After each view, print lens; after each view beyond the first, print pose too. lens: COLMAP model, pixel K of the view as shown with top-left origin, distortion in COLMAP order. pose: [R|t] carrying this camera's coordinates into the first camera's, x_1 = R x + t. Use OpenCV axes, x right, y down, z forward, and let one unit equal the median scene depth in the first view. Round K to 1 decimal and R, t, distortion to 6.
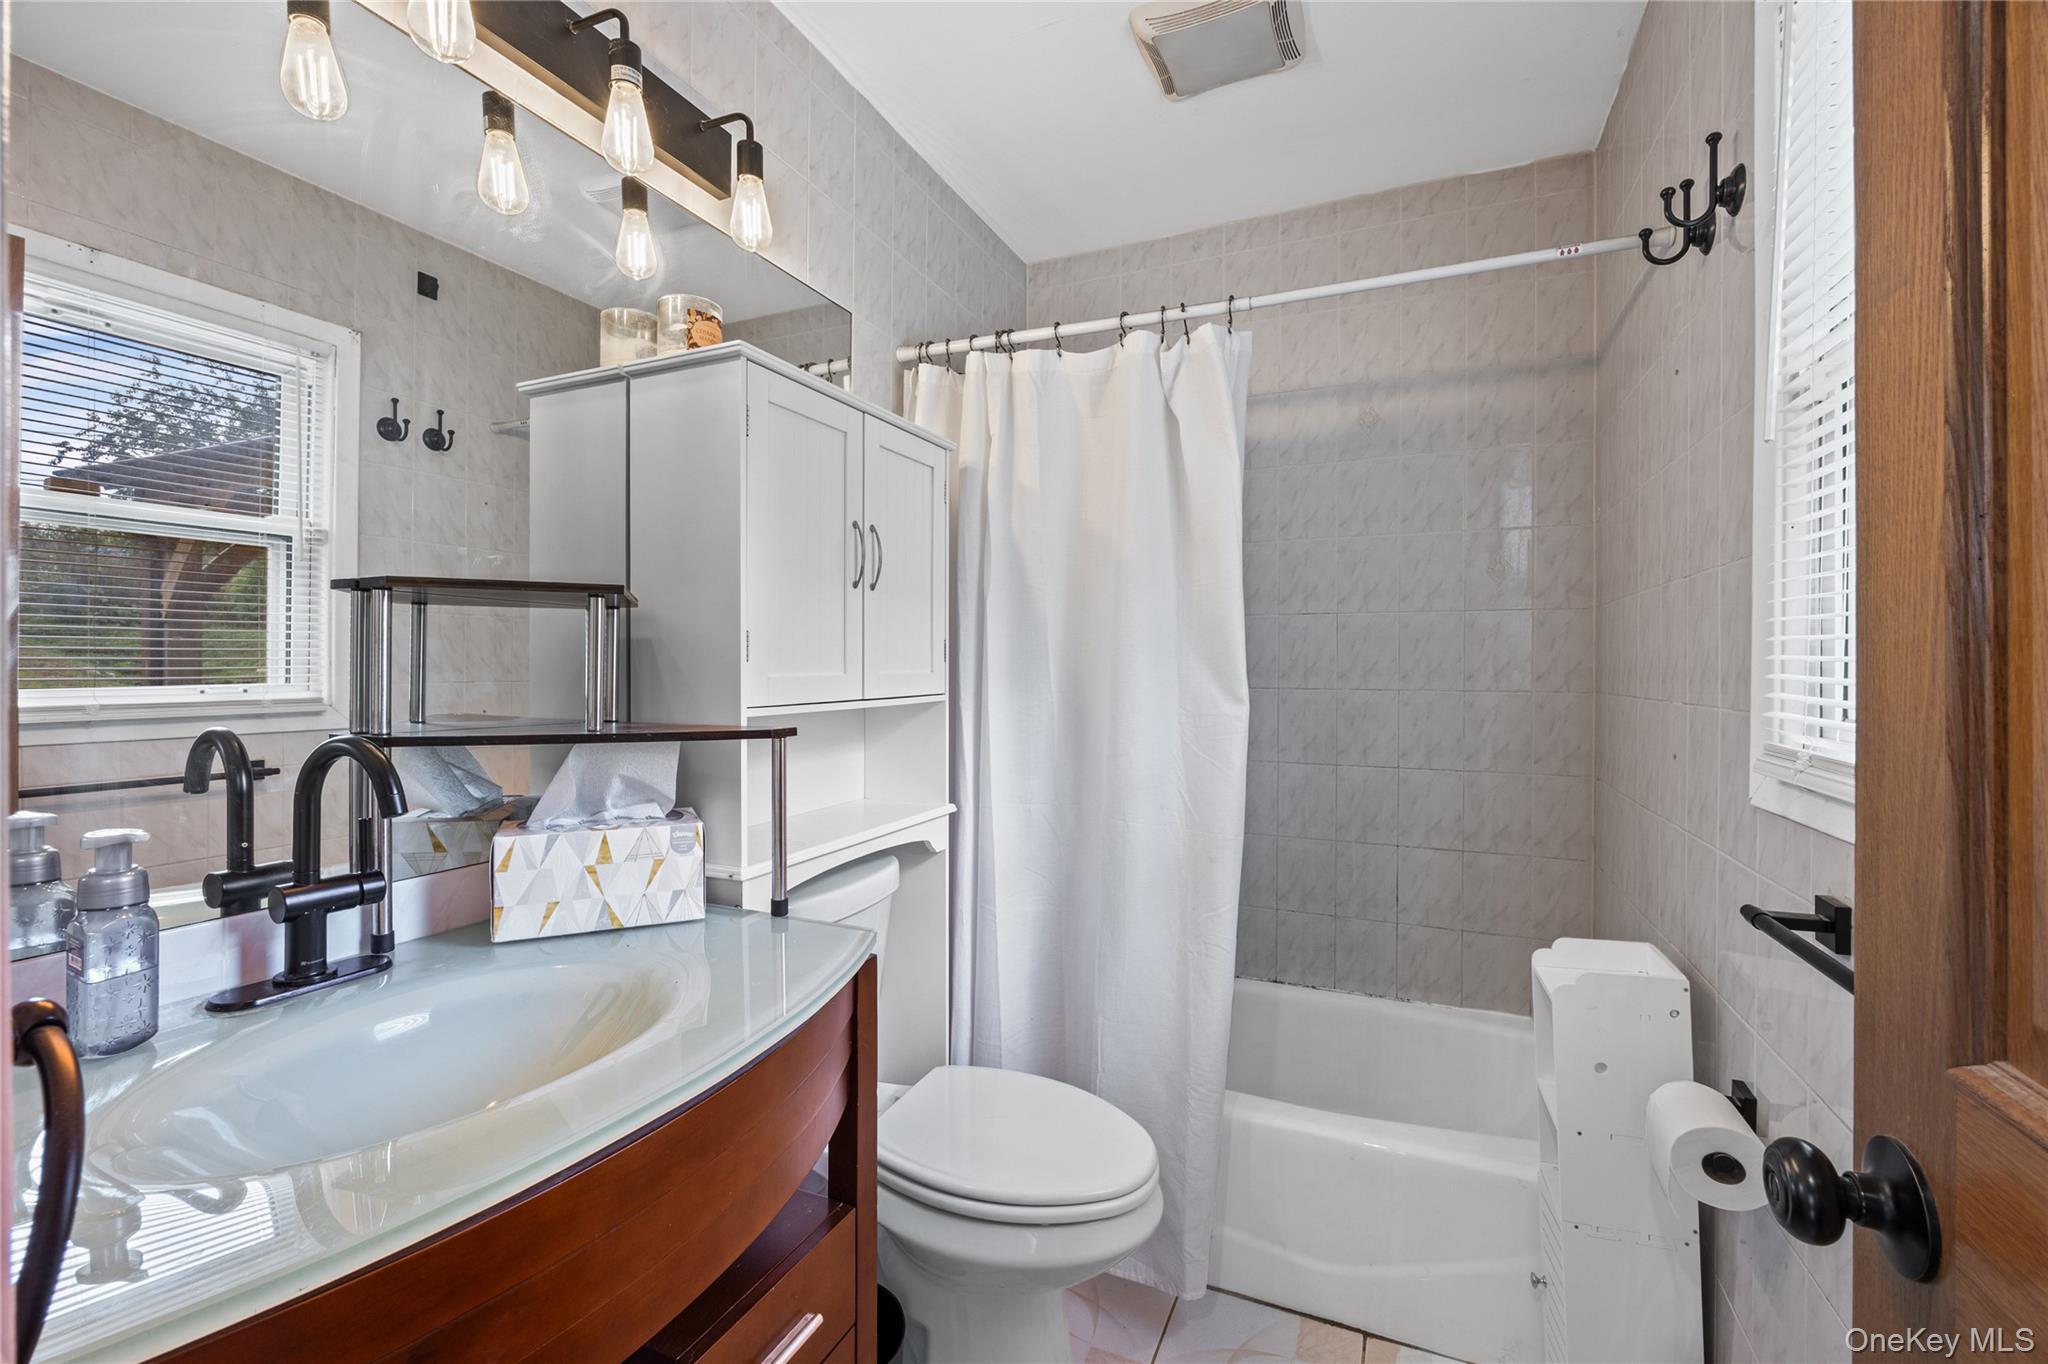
lens RADIAL K [[867.0, 0, 1022.4], [0, 867.0, 674.6], [0, 0, 1]] dist [-0.012997, -0.000255]
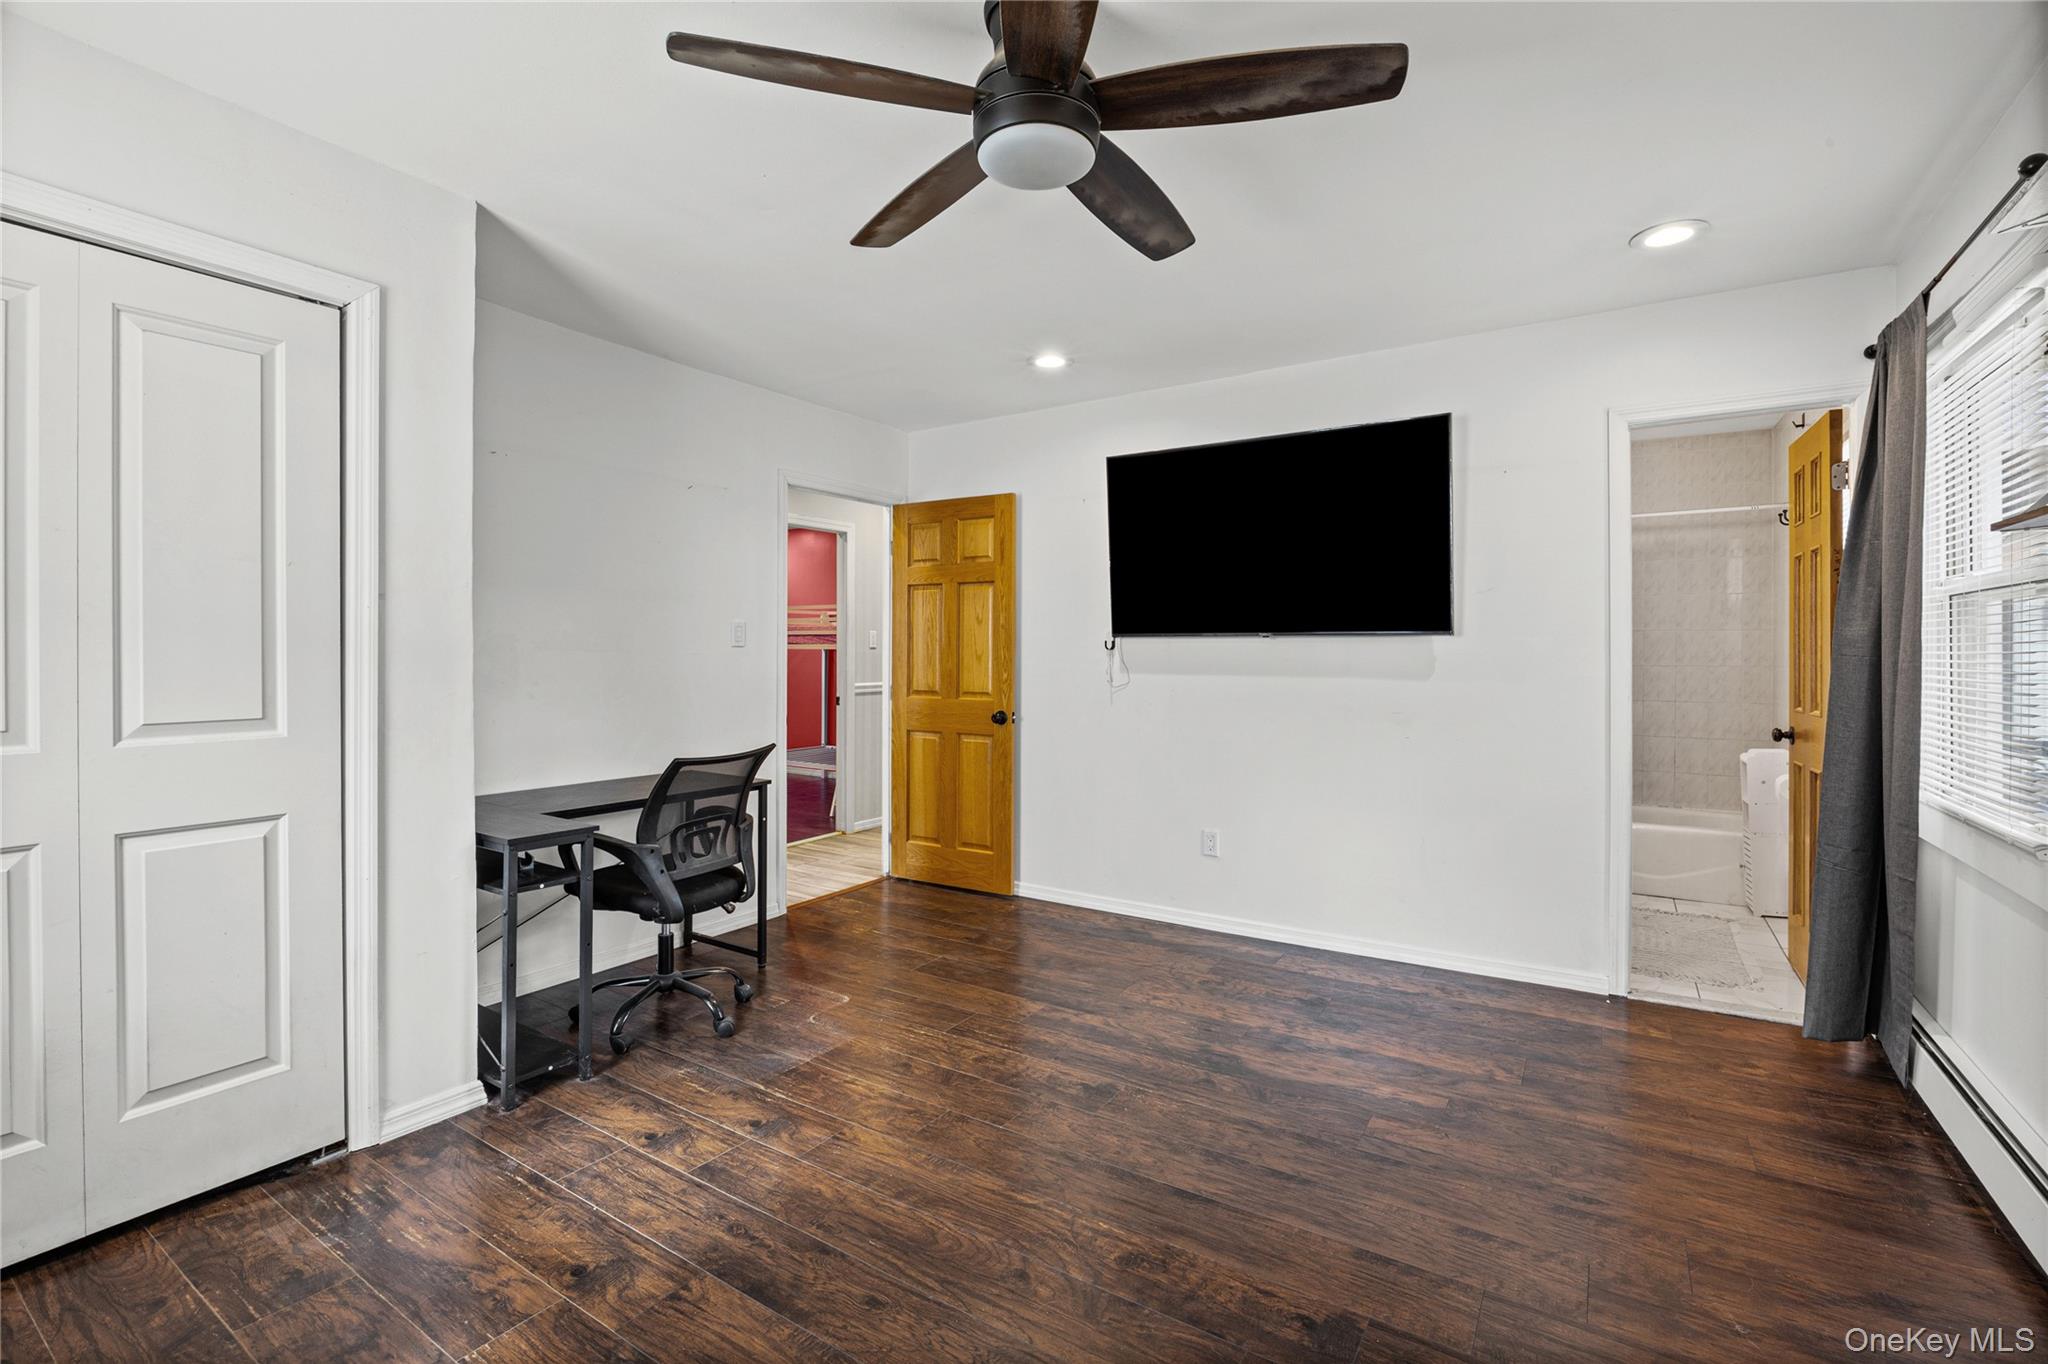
lens RADIAL K [[919.1, 0, 1028.5], [0, 919.1, 663.6], [0, 0, 1]] dist [-0.003540, -0.000283]
pose [[0.990087, -0.000882, -0.140453, -0.878820], [0.001042, 0.999999, 0.001065, 0.008295], [0.140452, -0.001201, 0.990087, -1.563231]]
